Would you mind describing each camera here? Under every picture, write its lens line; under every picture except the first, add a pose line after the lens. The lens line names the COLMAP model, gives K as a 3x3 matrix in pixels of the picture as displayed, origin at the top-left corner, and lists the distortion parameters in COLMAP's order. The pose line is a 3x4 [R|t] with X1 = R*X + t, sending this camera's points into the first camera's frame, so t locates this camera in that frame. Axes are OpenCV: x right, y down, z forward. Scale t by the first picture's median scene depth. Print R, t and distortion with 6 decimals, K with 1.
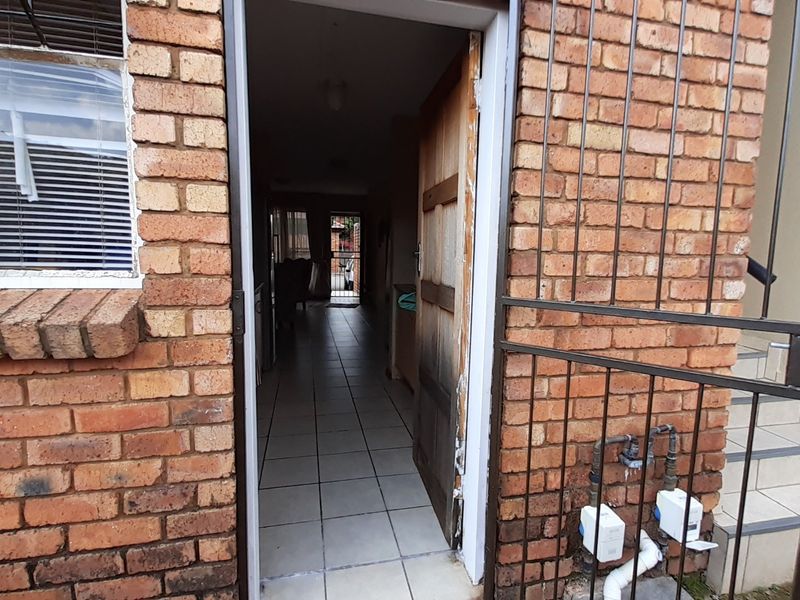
lens RADIAL K [[418.4, 0, 400.0], [0, 418.4, 300.0], [0, 0, 1]] dist [0.000936, -0.002929]
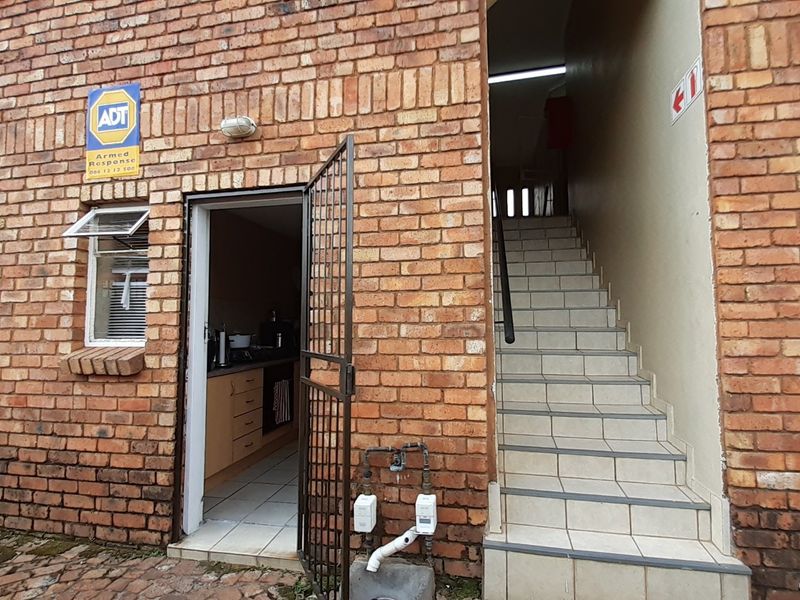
lens RADIAL K [[406.6, 0, 400.0], [0, 406.6, 300.0], [0, 0, 1]] dist [-0.000205, 0.001000]
pose [[0.910162, -0.058900, -0.410045, 1.445706], [-0.019718, 0.982558, -0.184905, 0.098938], [0.413784, 0.176379, 0.893126, -0.414573]]
